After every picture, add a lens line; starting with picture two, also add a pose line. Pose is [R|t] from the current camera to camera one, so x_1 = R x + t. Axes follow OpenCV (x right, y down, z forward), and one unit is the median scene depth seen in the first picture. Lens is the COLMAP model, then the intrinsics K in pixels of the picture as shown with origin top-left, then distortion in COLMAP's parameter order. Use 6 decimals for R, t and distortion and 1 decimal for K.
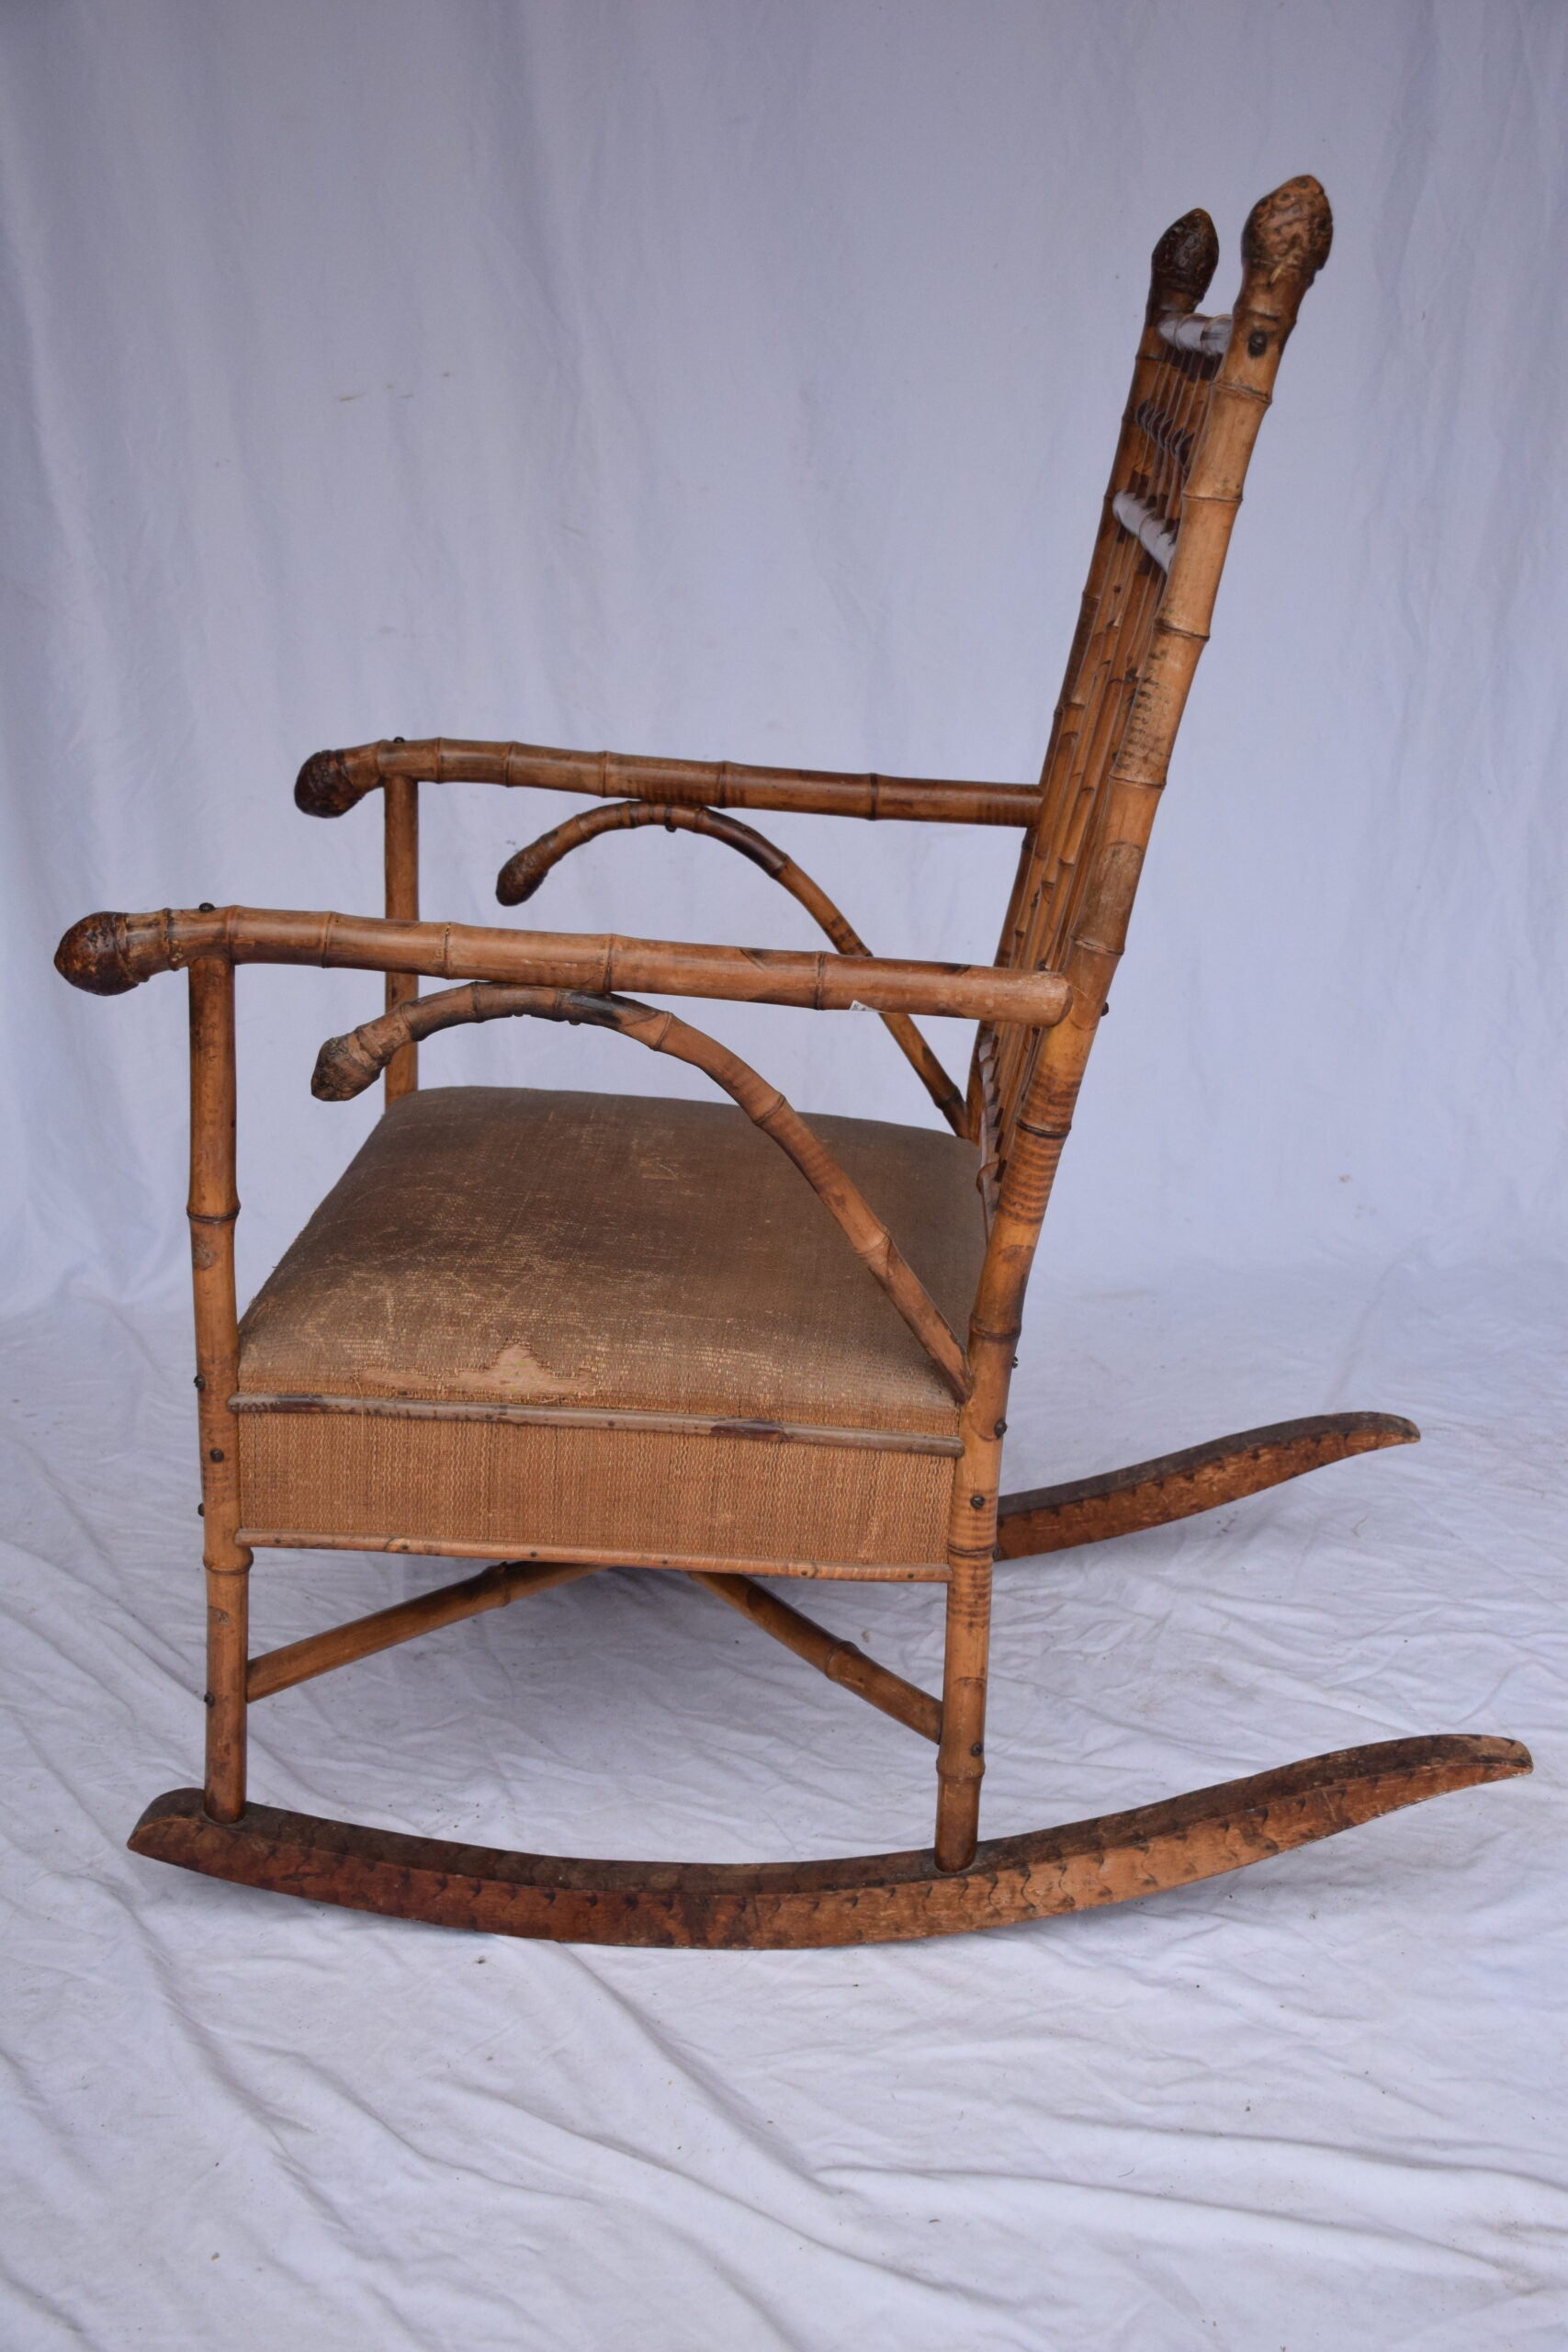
lens RADIAL K [[2413.6, 0, 819.0], [0, 2413.6, 1212.6], [0, 0, 1]] dist [0.015791, 0.000000]
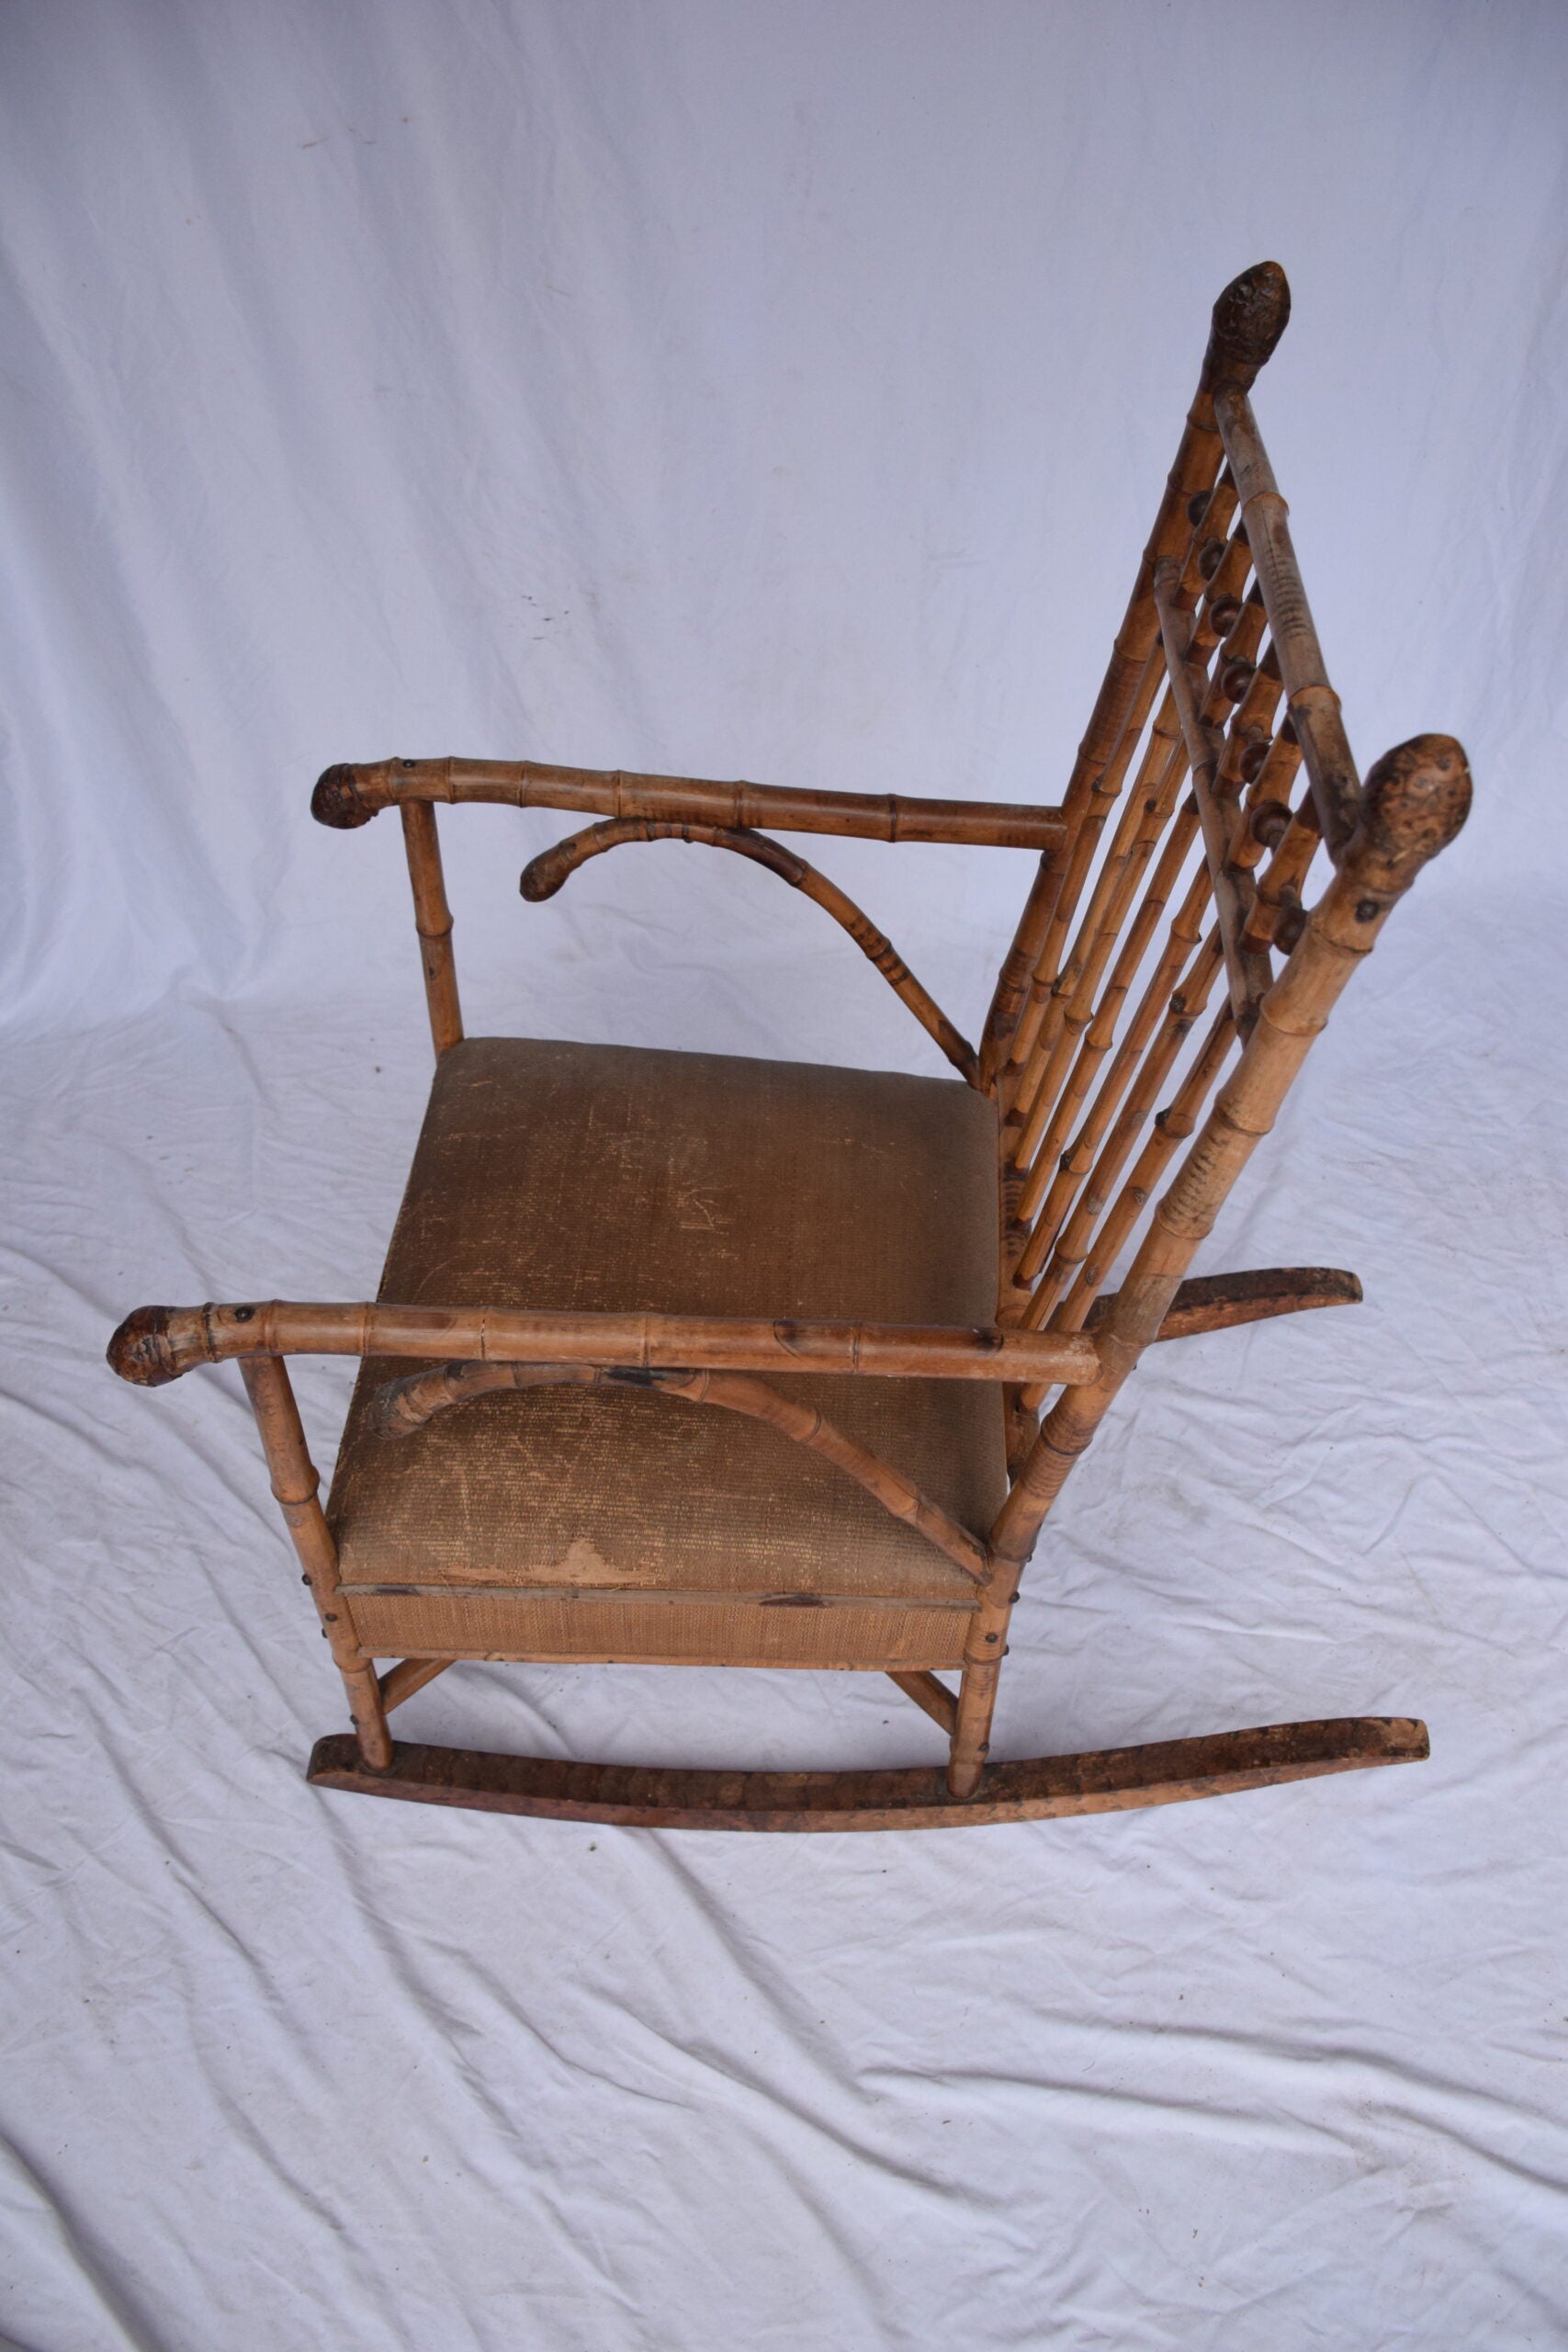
lens RADIAL K [[1854.5, 0, 809.0], [0, 1854.5, 1190.4], [0, 0, 1]] dist [-0.114676, 0.020234]
pose [[0.999758, -0.019449, -0.010297, -0.008100], [0.022006, 0.887387, 0.460501, -0.461155], [0.000182, -0.460616, 0.887600, 0.308886]]
